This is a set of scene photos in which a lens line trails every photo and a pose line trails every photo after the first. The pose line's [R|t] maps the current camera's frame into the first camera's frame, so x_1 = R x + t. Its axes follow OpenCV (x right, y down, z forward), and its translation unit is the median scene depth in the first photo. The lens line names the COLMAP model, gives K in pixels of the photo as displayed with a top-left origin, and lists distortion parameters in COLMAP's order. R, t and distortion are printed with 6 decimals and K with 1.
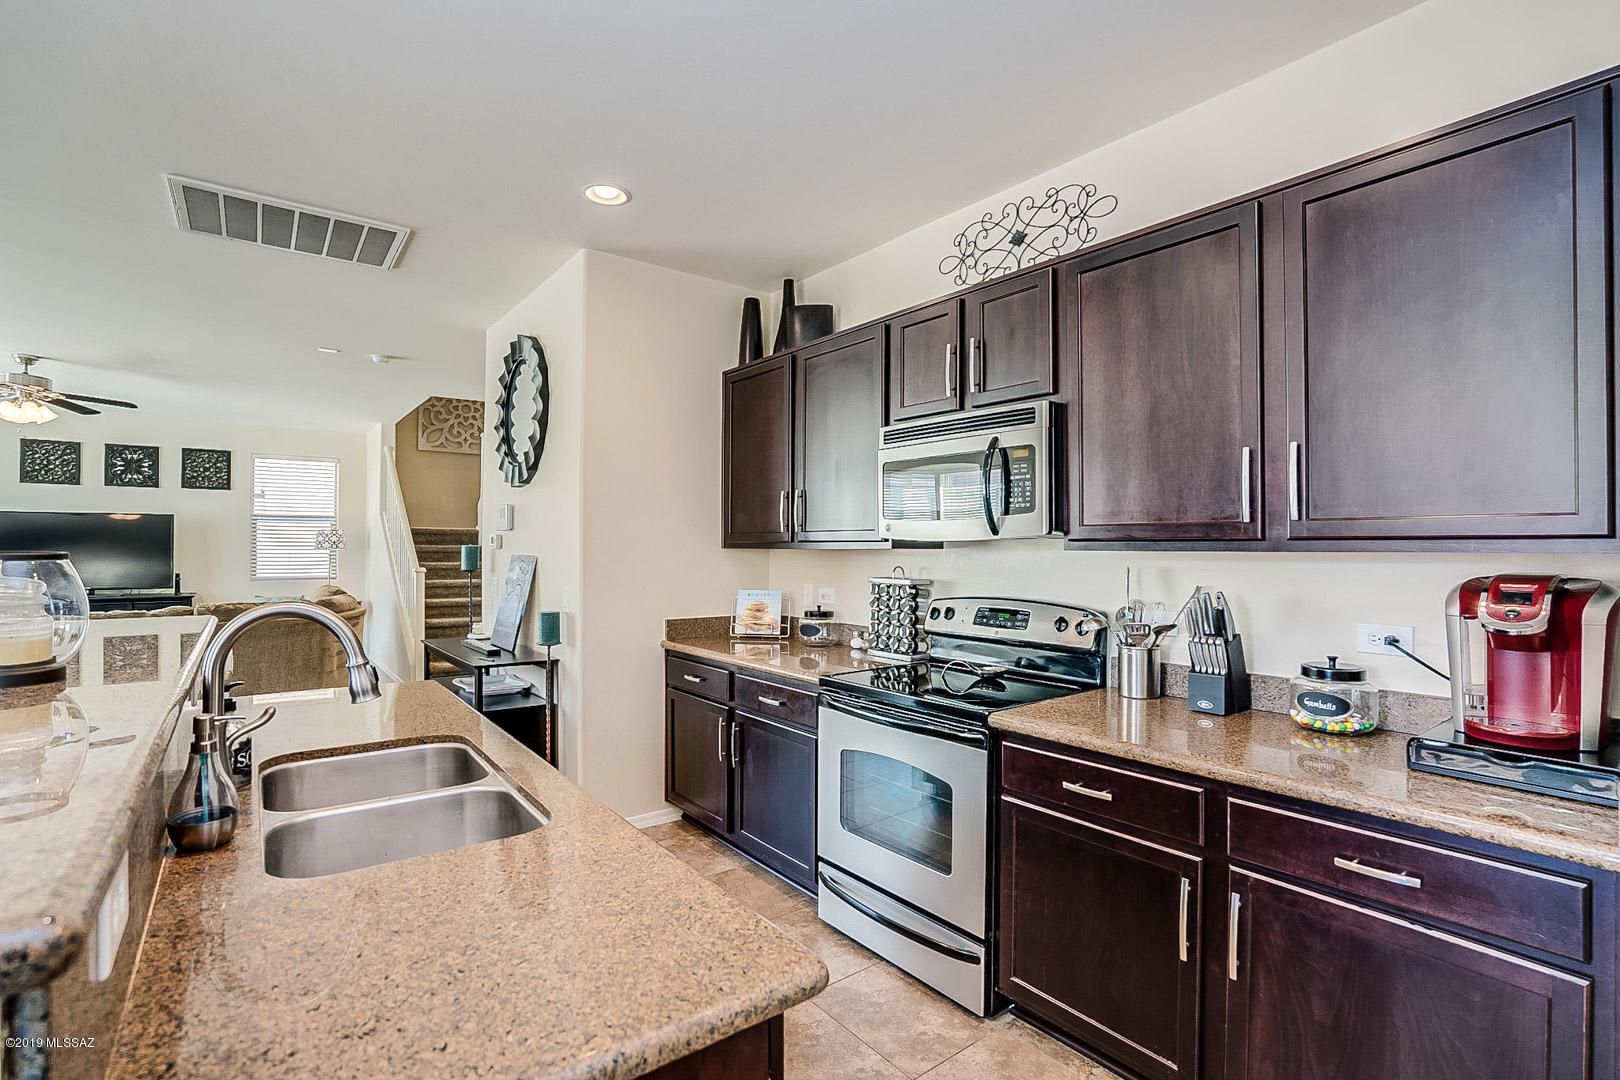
lens RADIAL K [[757.3, 0, 802.9], [0, 757.3, 542.8], [0, 0, 1]] dist [-0.044503, 0.016915]
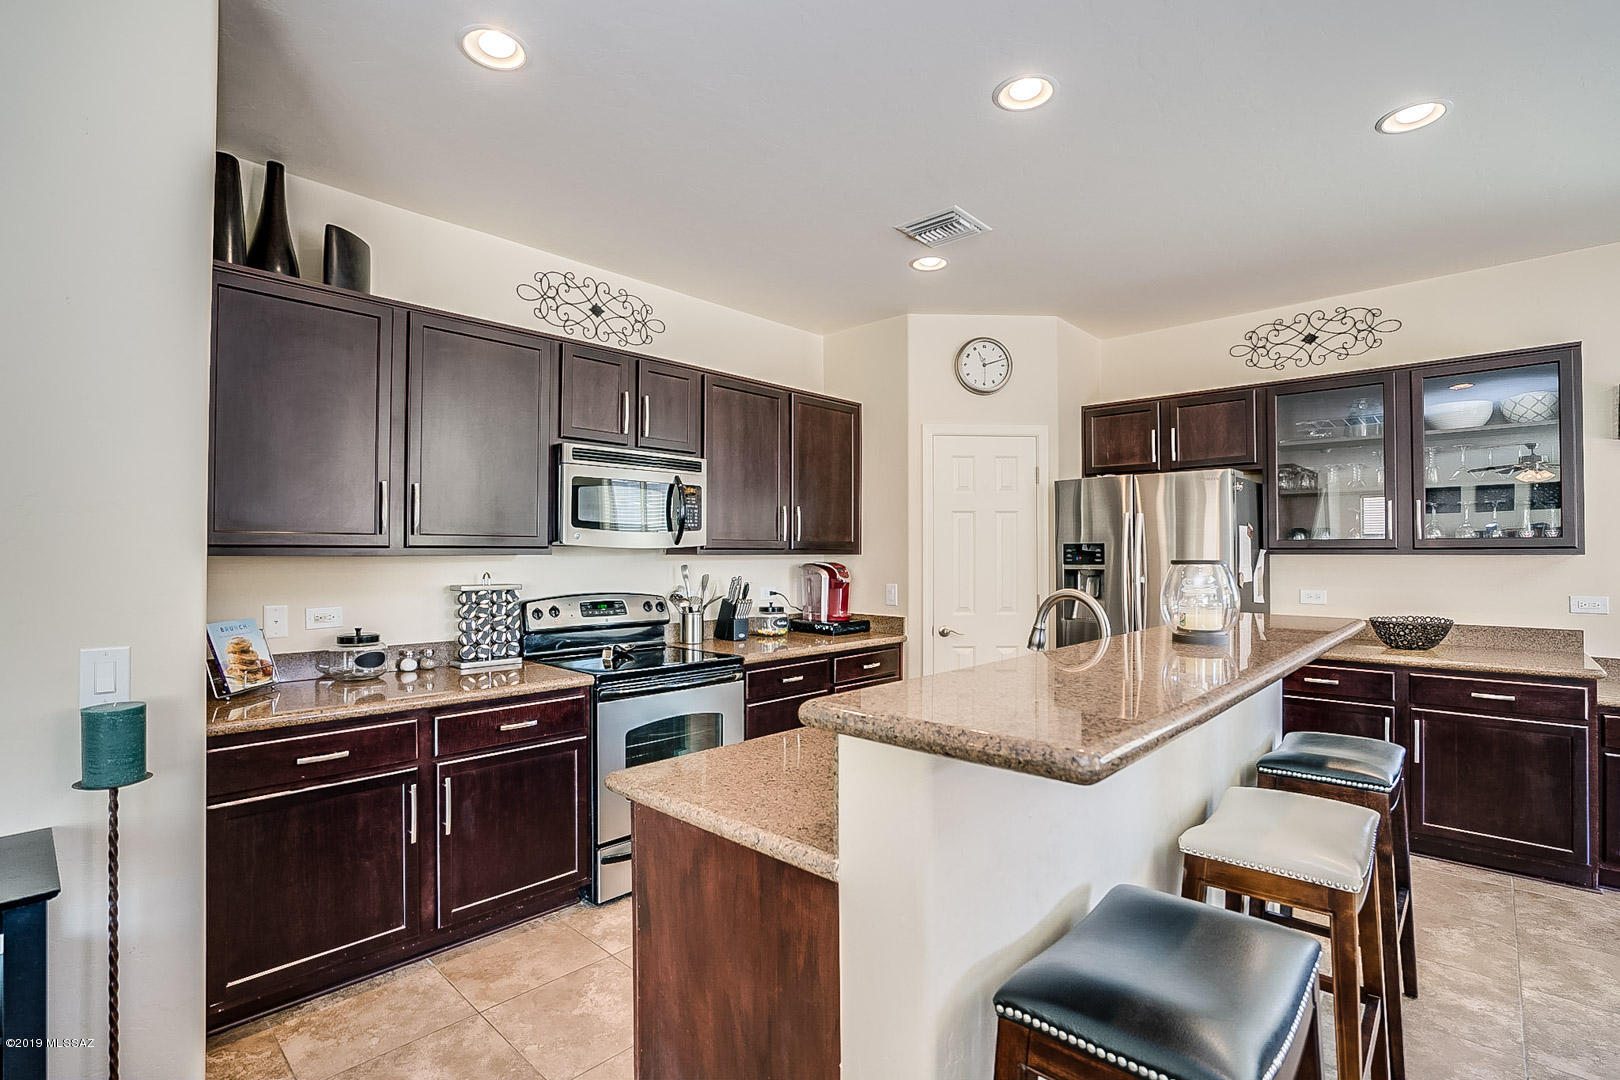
lens RADIAL K [[757.3, 0, 815.2], [0, 757.3, 545.4], [0, 0, 1]] dist [-0.044503, 0.016915]
pose [[-0.177695, 0.006478, 0.984064, -0.938975], [-0.008915, 0.999927, -0.008192, 0.000308], [-0.984045, -0.010228, -0.177624, 0.779289]]
